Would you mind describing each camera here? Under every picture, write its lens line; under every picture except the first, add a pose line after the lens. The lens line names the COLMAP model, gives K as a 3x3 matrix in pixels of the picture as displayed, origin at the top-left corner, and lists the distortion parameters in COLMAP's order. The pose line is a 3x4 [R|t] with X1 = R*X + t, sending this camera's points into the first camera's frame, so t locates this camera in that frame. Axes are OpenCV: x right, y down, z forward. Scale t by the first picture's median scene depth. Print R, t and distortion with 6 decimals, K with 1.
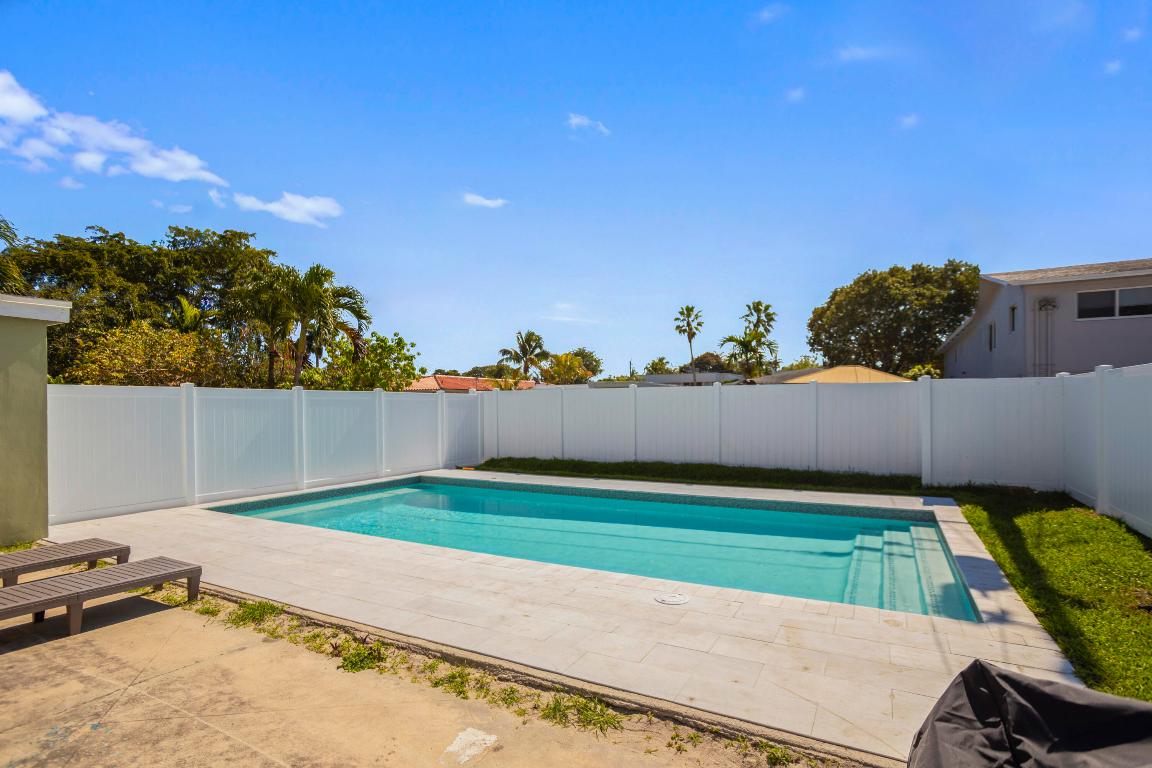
lens RADIAL K [[550.9, 0, 576.7], [0, 550.9, 384.2], [0, 0, 1]] dist [-0.009933, 0.007234]
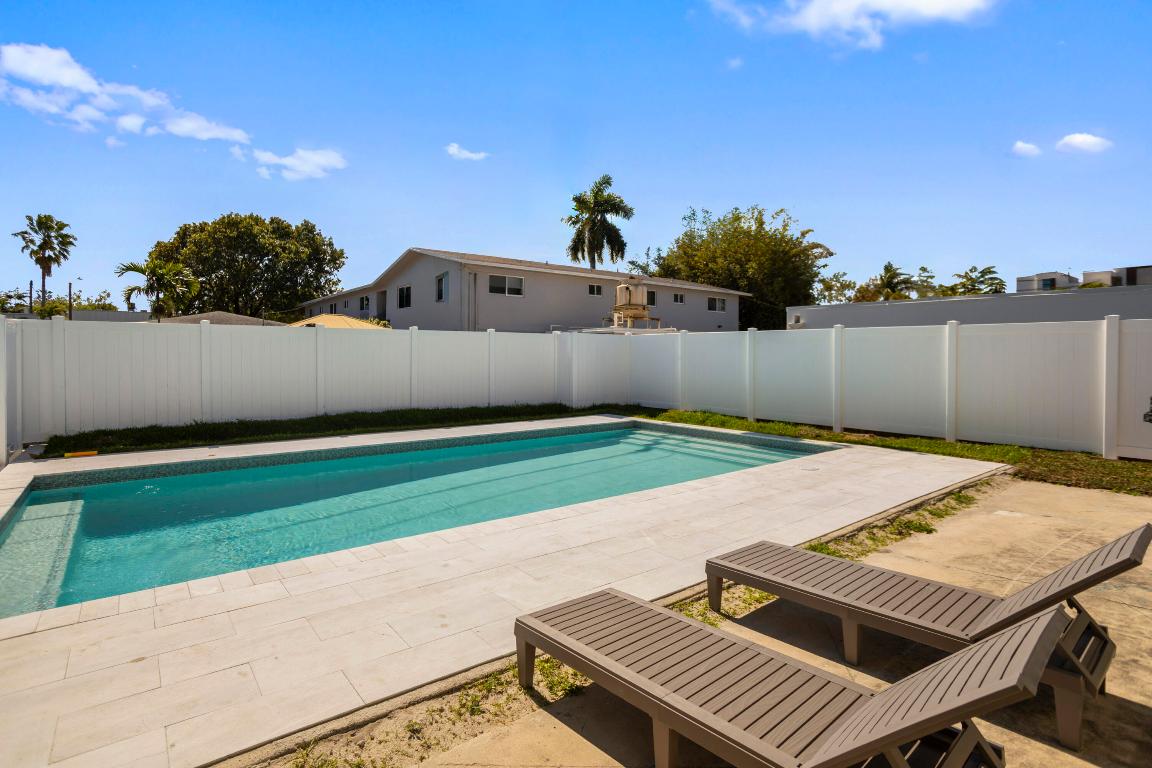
lens RADIAL K [[550.9, 0, 564.0], [0, 550.9, 357.3], [0, 0, 1]] dist [-0.009933, 0.007234]
pose [[0.424016, -0.003789, 0.905647, -0.330548], [-0.036365, 0.999114, 0.021206, 0.013143], [-0.904924, -0.041926, 0.423502, 0.203532]]
